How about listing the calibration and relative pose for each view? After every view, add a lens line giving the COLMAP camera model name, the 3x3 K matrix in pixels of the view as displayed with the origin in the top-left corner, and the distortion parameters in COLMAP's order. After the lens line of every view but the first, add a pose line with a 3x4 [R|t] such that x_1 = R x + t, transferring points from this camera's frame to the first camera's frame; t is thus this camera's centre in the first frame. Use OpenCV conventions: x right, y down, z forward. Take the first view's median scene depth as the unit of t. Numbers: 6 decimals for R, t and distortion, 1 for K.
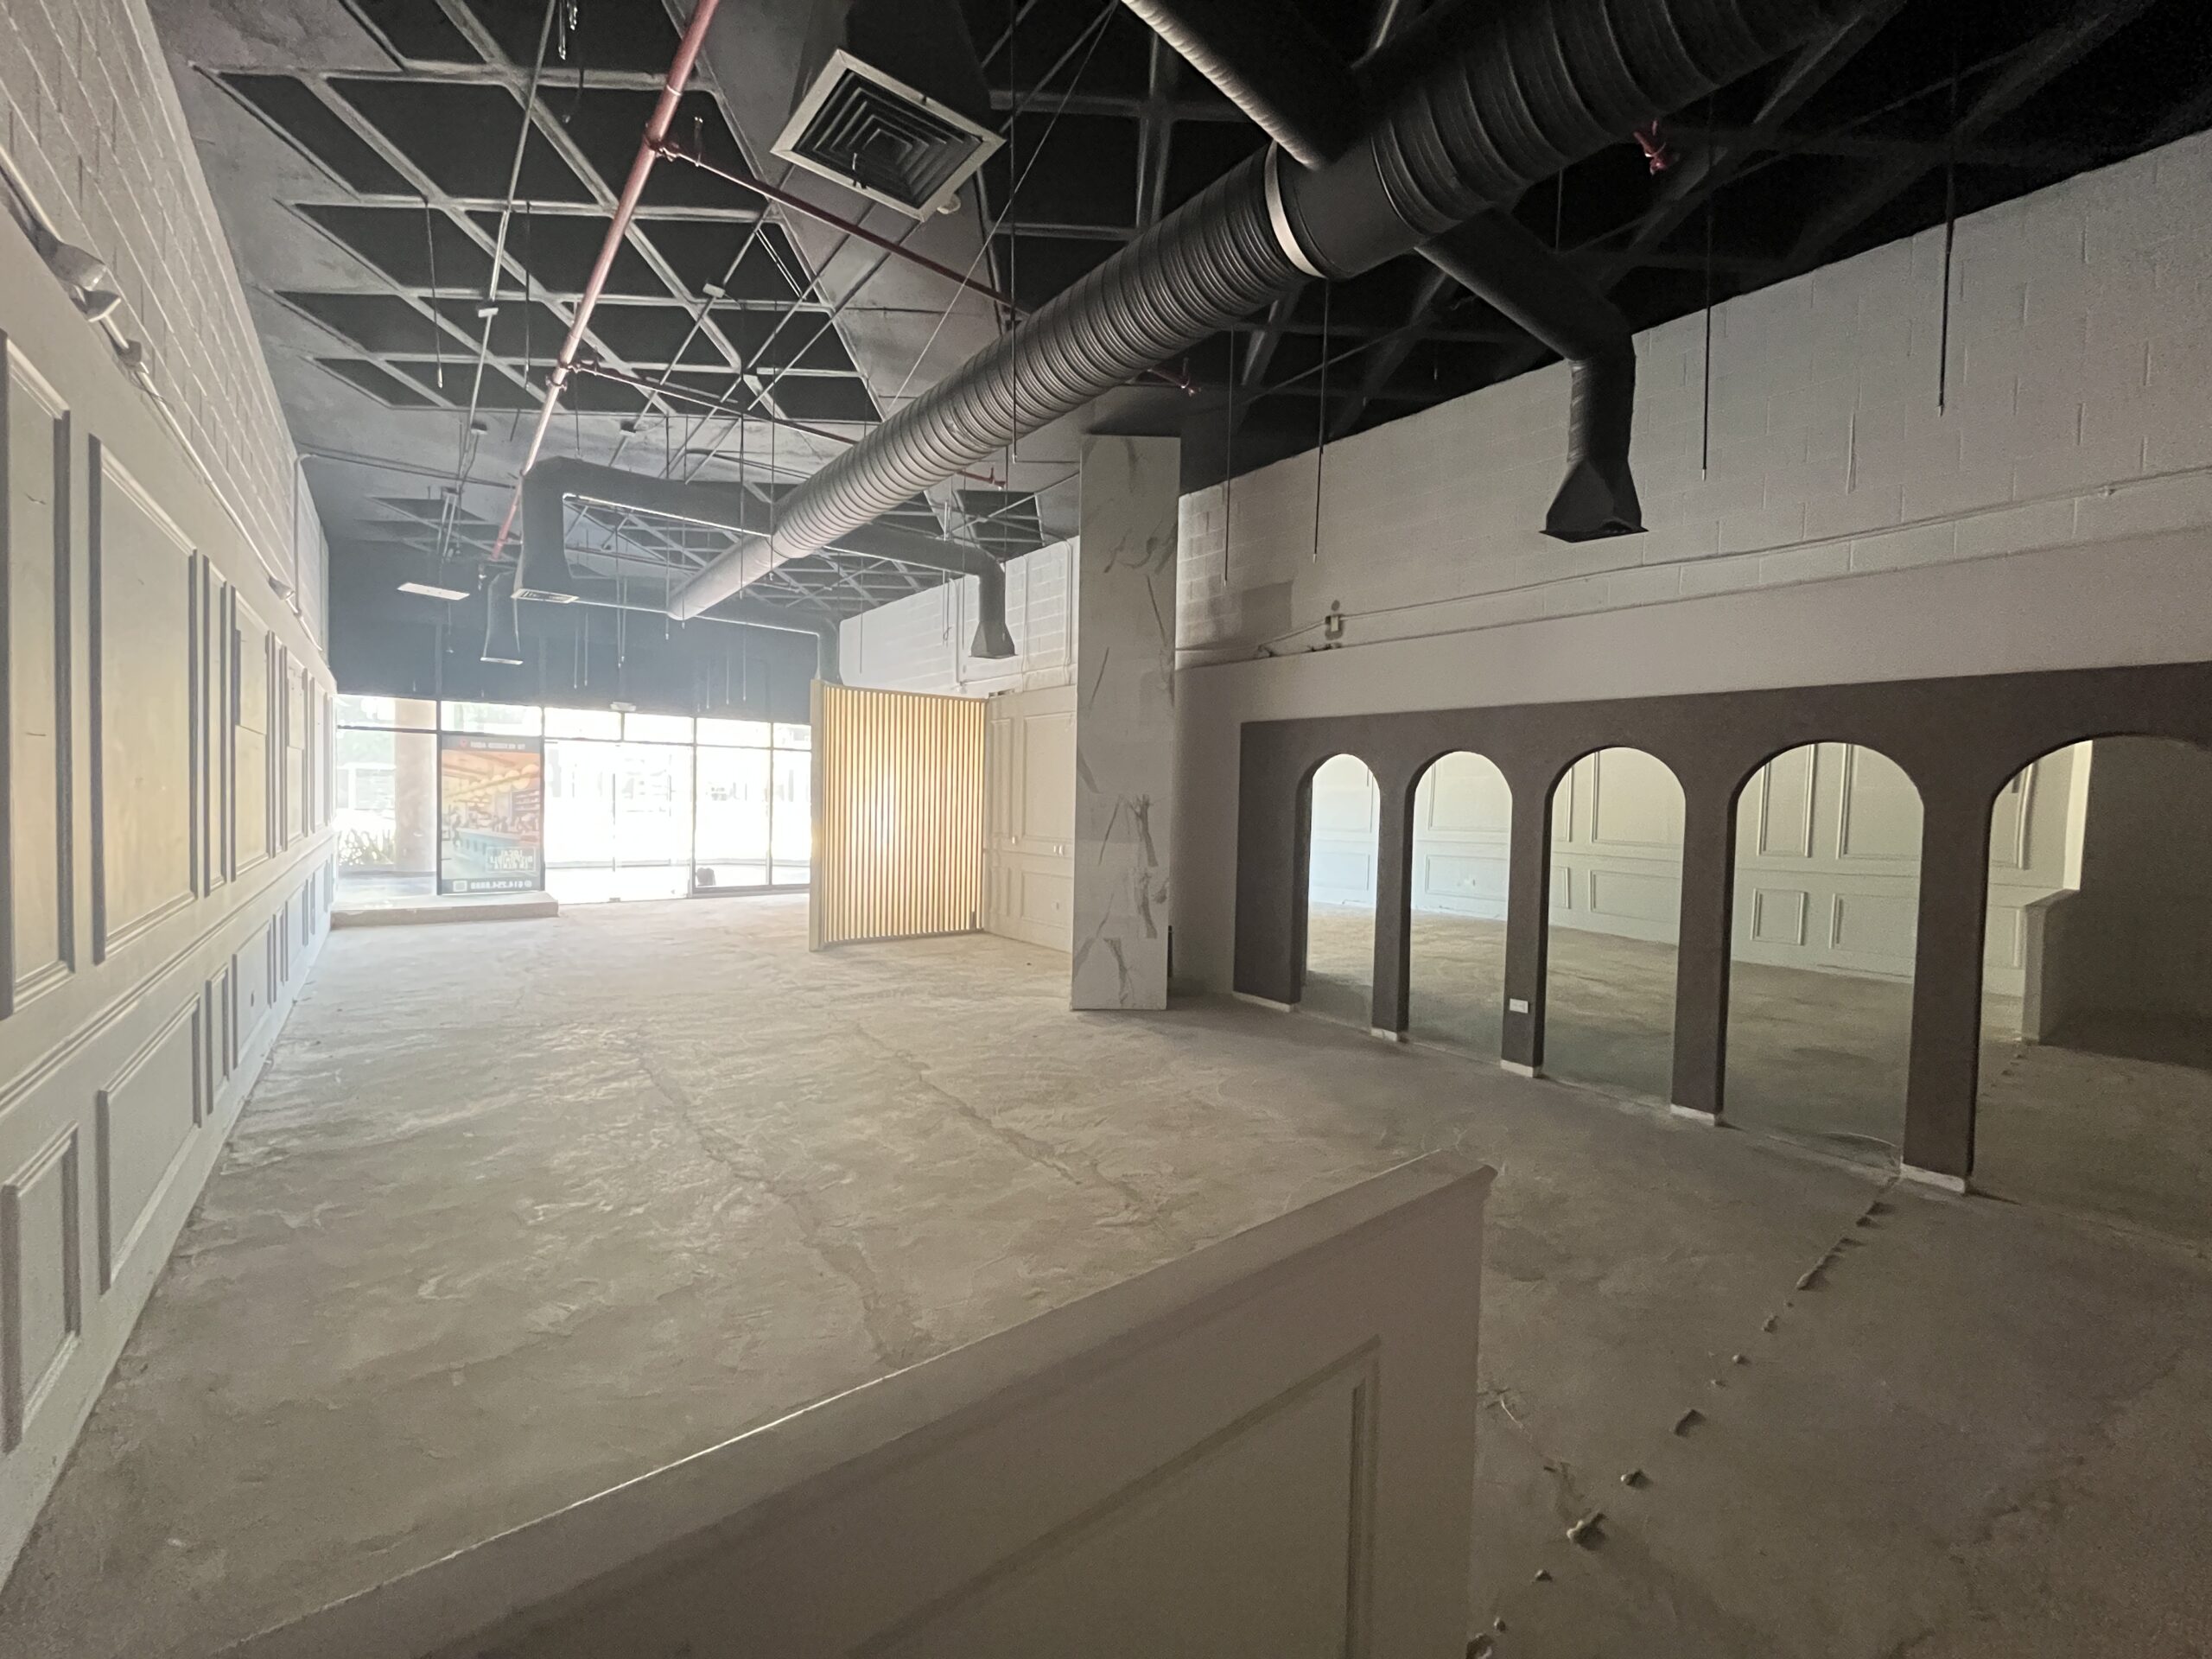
lens RADIAL K [[912.6, 0, 1167.0], [0, 912.6, 835.8], [0, 0, 1]] dist [-0.019890, -0.000210]
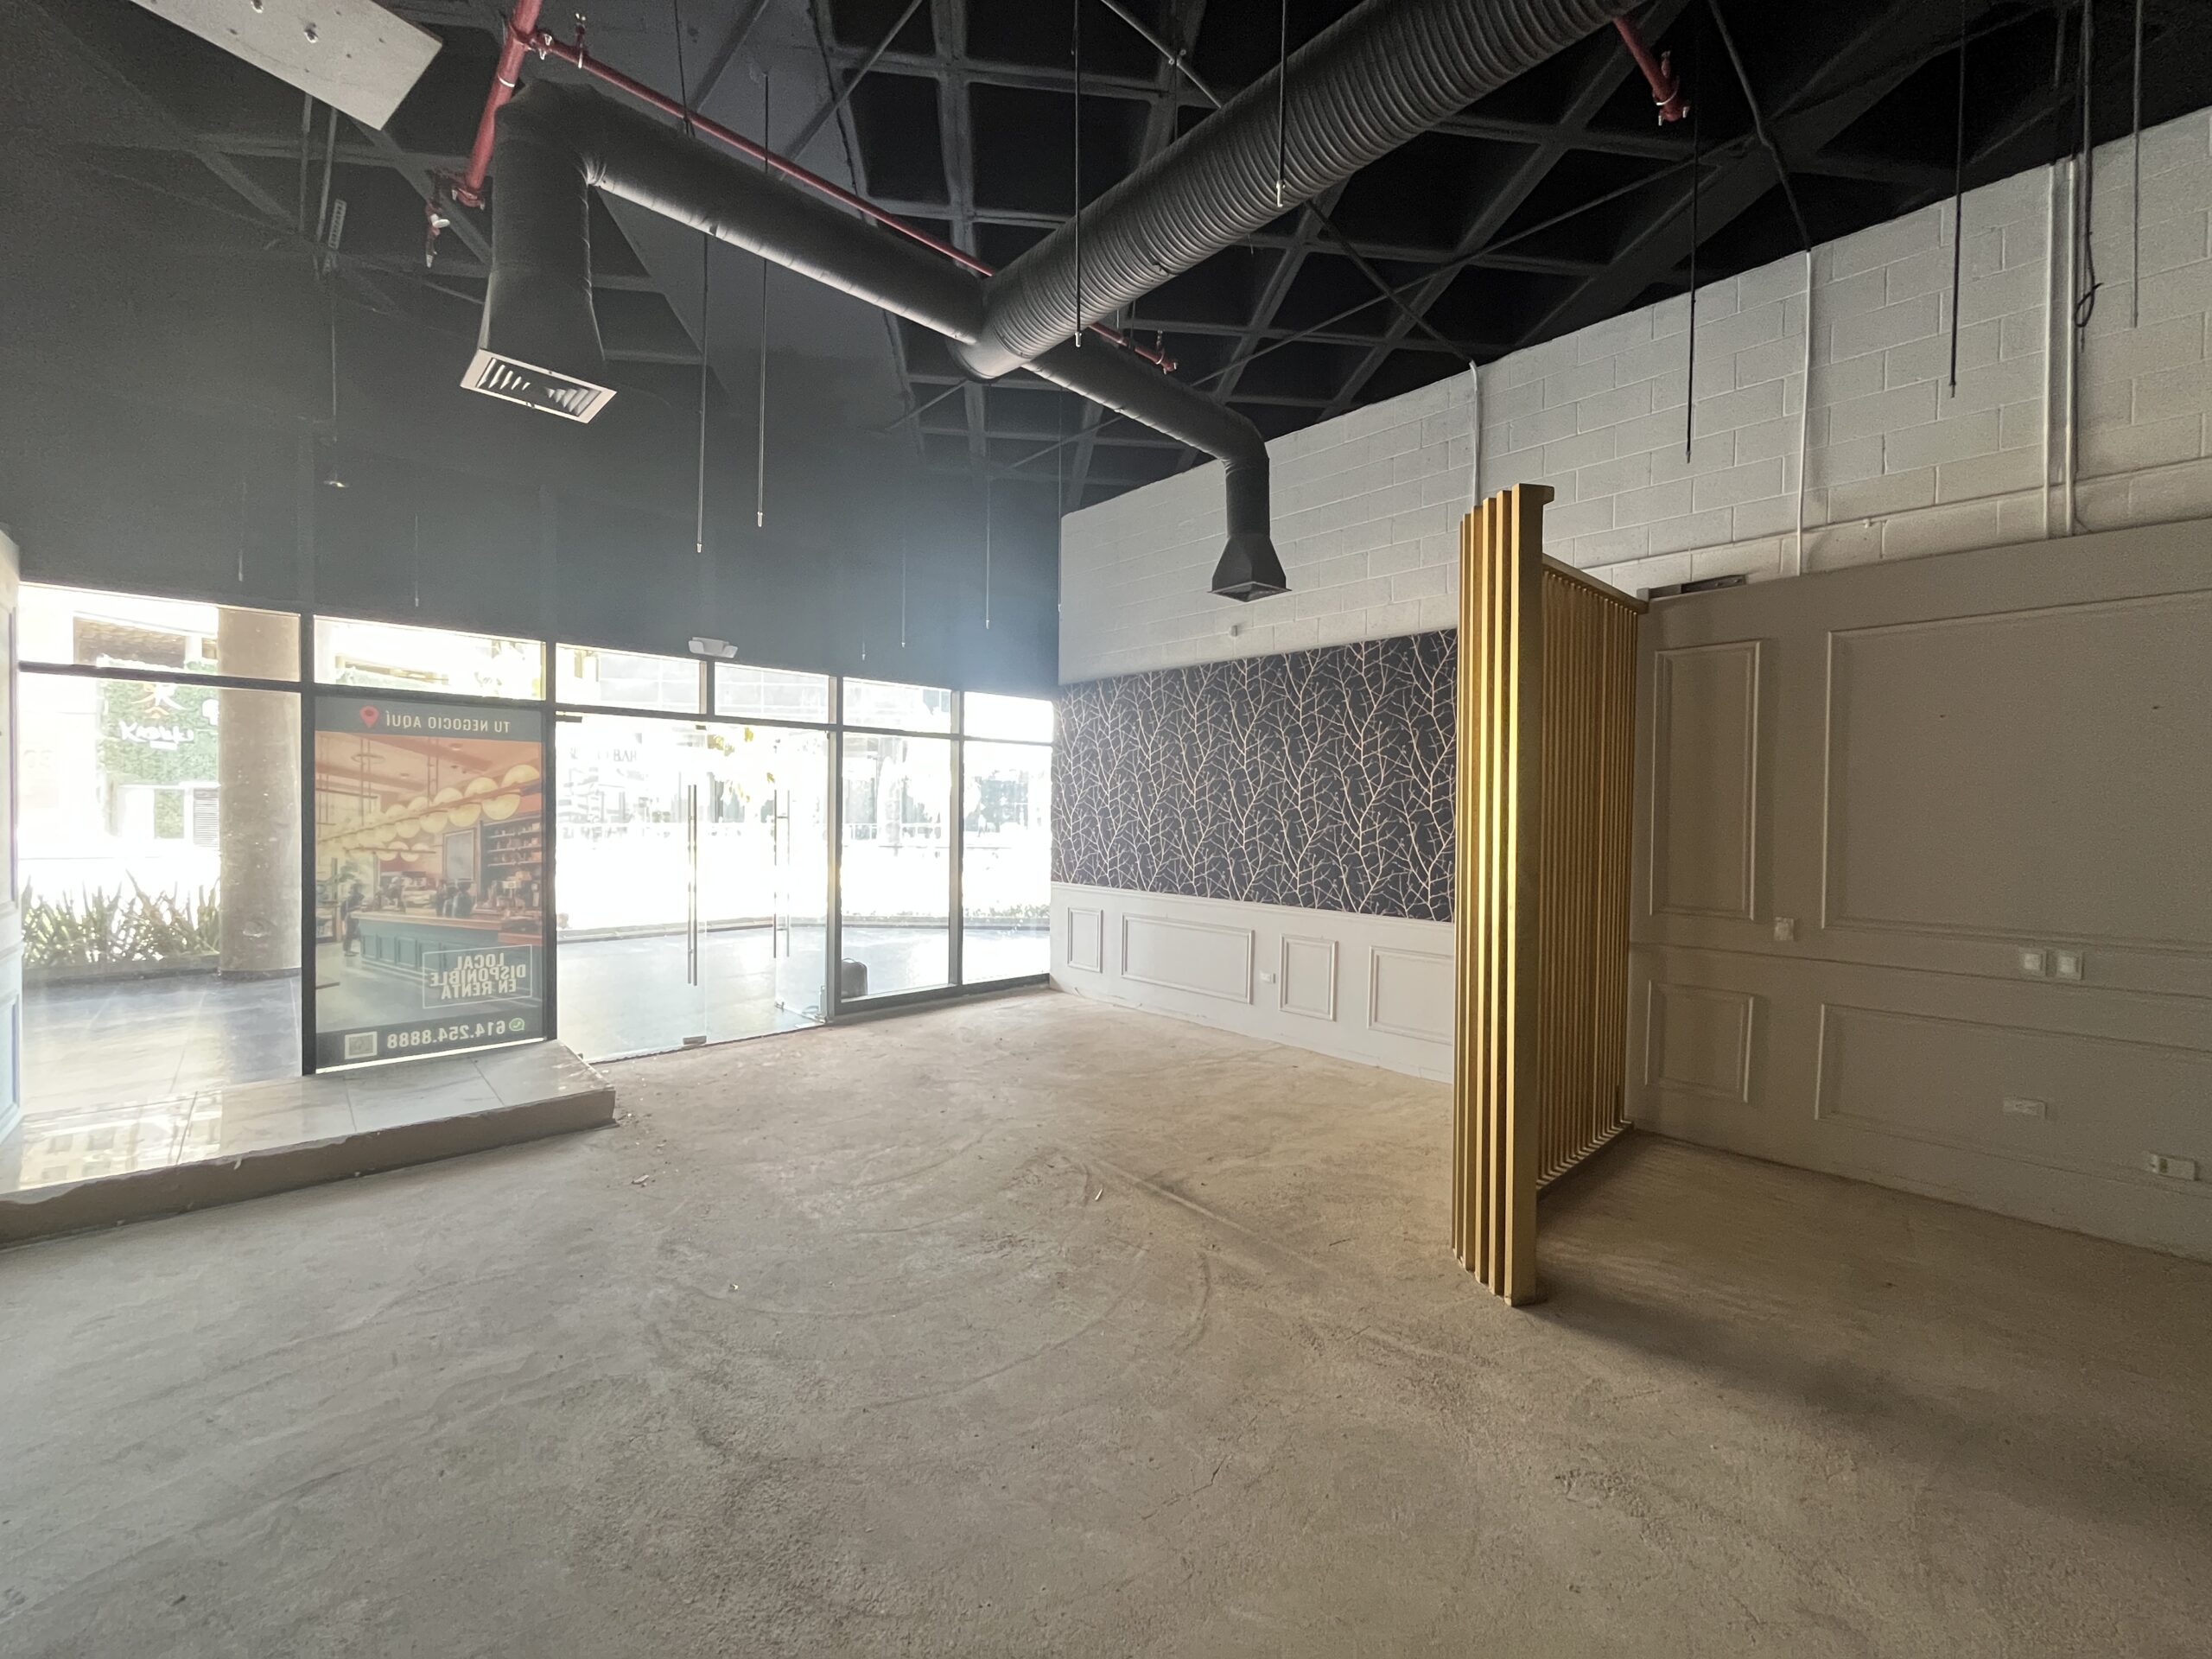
lens RADIAL K [[891.5, 0, 1113.1], [0, 891.5, 829.8], [0, 0, 1]] dist [-0.001766, -0.000182]
pose [[0.998194, -0.015973, 0.057918, -0.435143], [0.017038, 0.999694, -0.017935, -0.033337], [-0.057614, 0.018889, 0.998160, 0.535942]]
